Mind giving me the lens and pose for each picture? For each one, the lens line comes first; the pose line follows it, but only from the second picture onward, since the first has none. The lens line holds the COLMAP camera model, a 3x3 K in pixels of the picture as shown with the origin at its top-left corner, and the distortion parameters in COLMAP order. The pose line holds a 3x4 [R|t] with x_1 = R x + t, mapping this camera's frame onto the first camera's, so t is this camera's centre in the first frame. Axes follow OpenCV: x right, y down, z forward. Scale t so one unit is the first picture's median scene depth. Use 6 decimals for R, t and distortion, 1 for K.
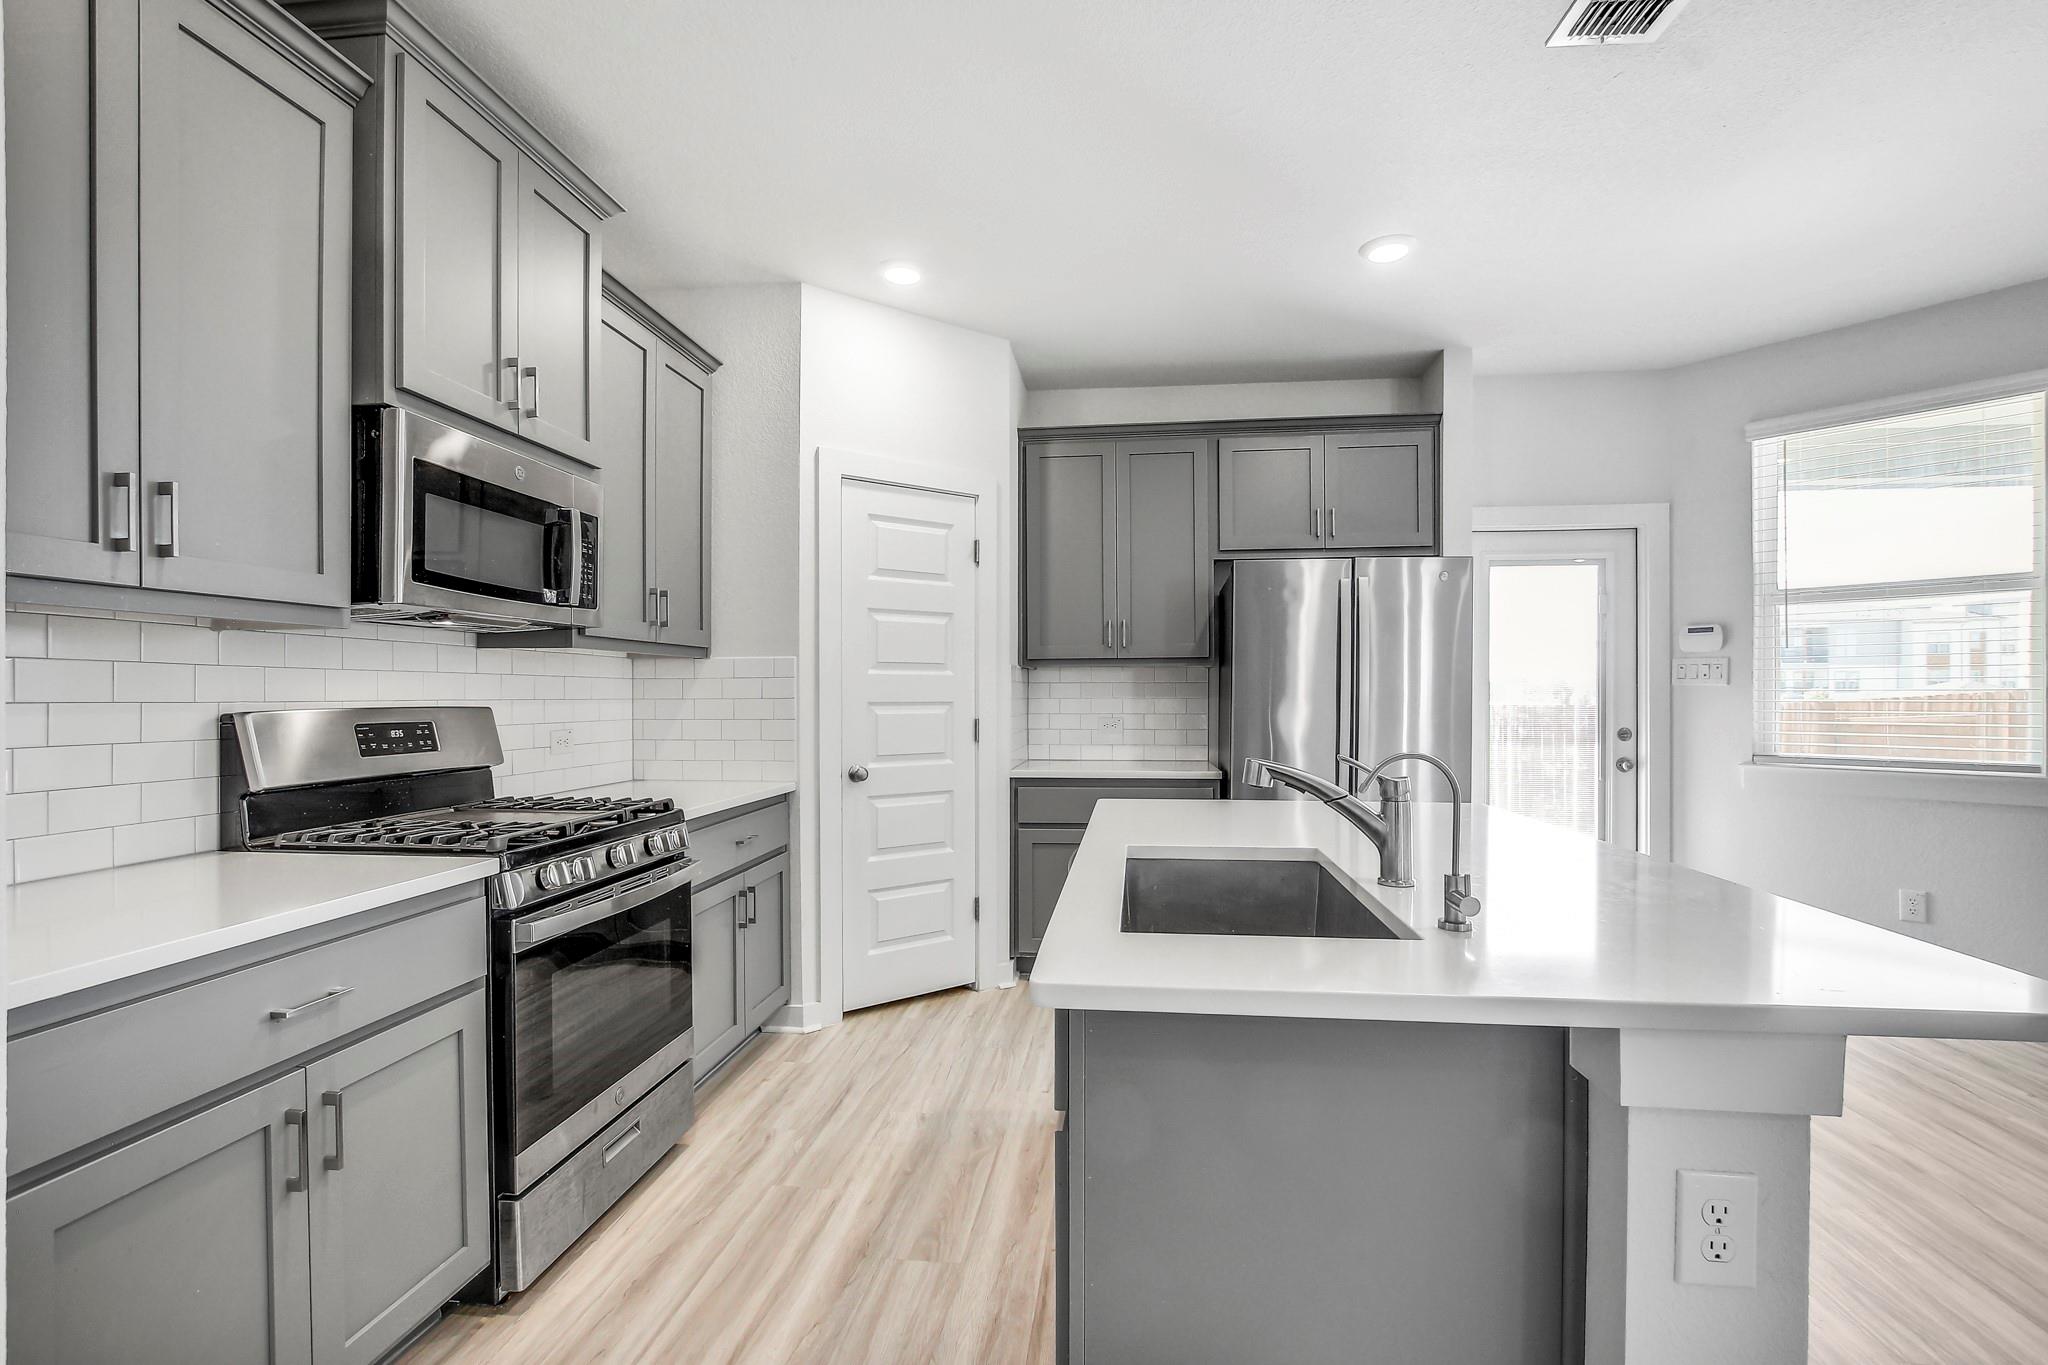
lens RADIAL K [[935.2, 0, 1024.0], [0, 935.2, 682.5], [0, 0, 1]] dist [0.001427, 0.000172]
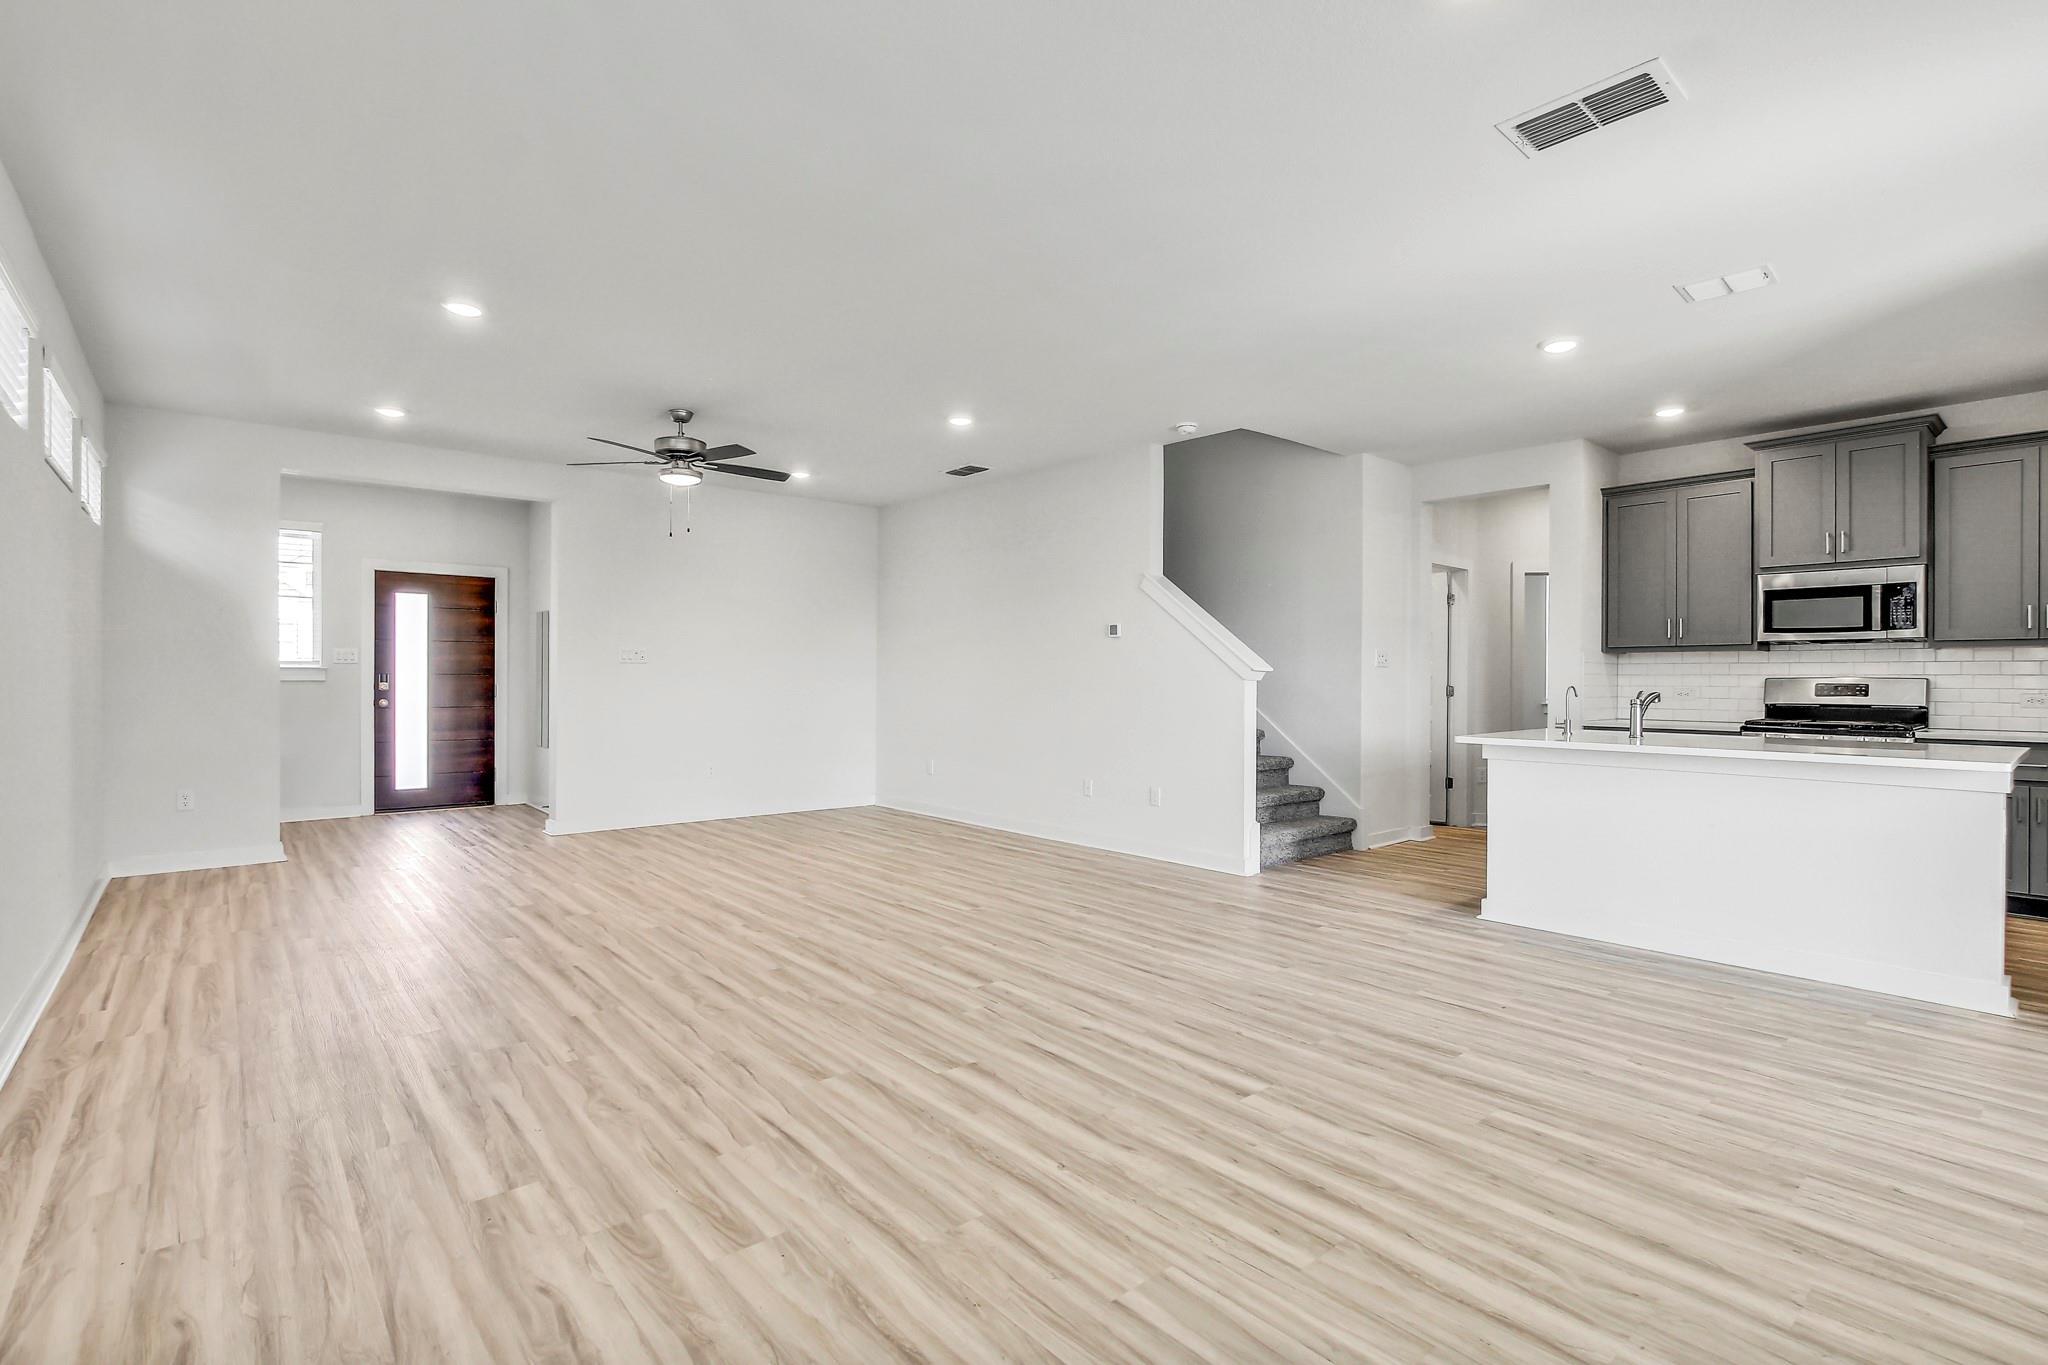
lens RADIAL K [[955.0, 0, 1056.4], [0, 955.0, 681.7], [0, 0, 1]] dist [-0.000335, 0.000764]
pose [[-0.657906, 0.002890, -0.753094, 1.715006], [0.007832, 0.999965, -0.003005, 0.019349], [0.753059, -0.007876, -0.657906, 0.738946]]
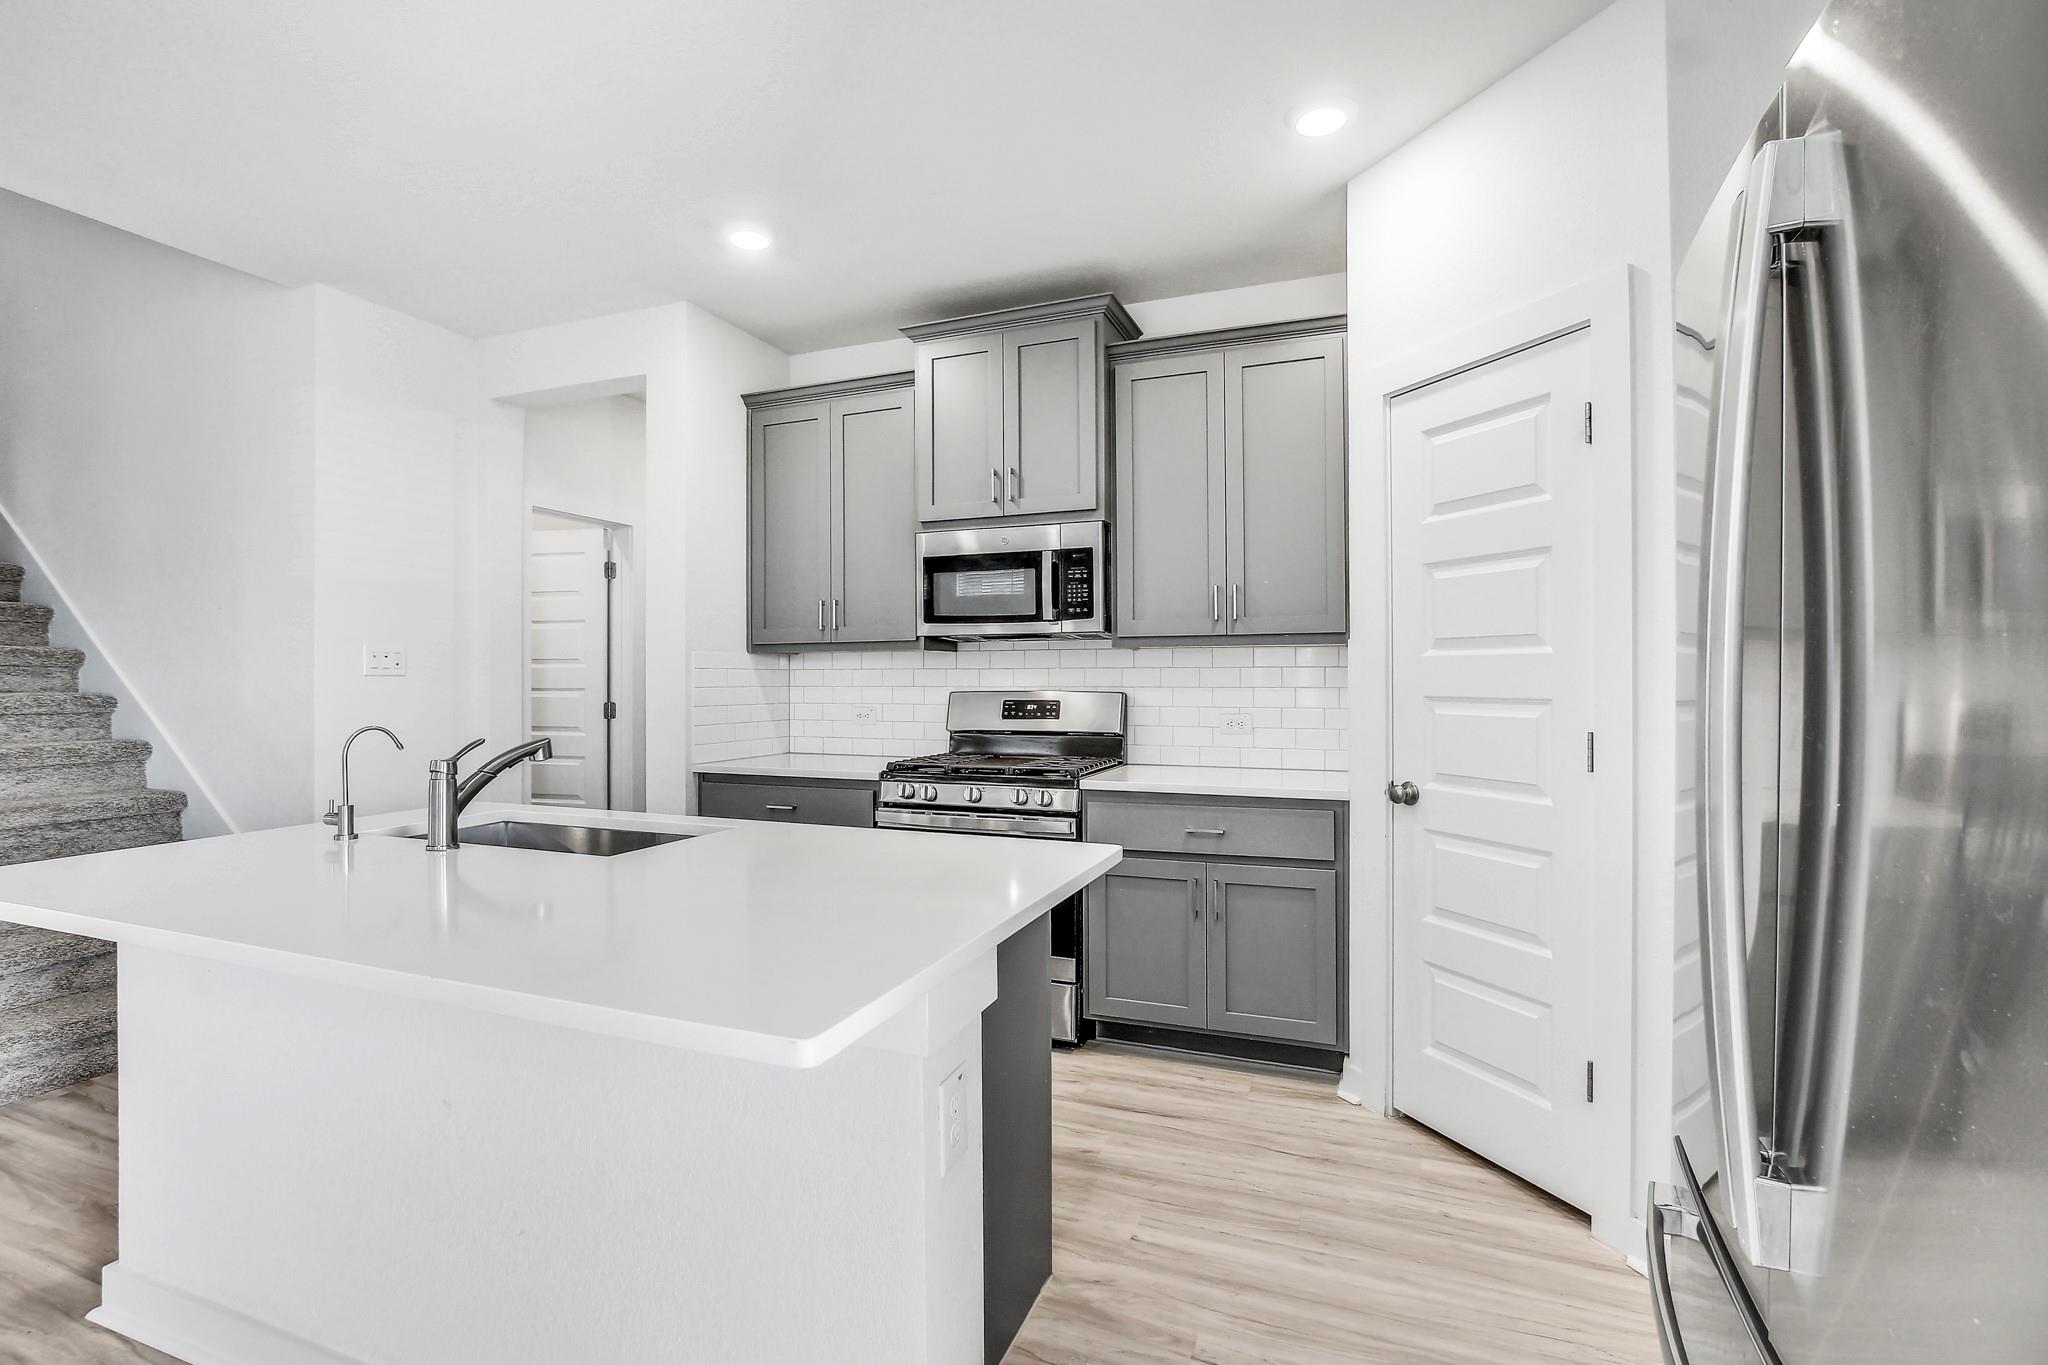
lens RADIAL K [[953.5, 0, 1019.7], [0, 953.5, 663.2], [0, 0, 1]] dist [-0.000341, 0.000051]
pose [[-0.242179, -0.009830, -0.970182, 0.652380], [0.017234, 0.999747, -0.014432, 0.000931], [0.970079, -0.020216, -0.241948, 0.936030]]
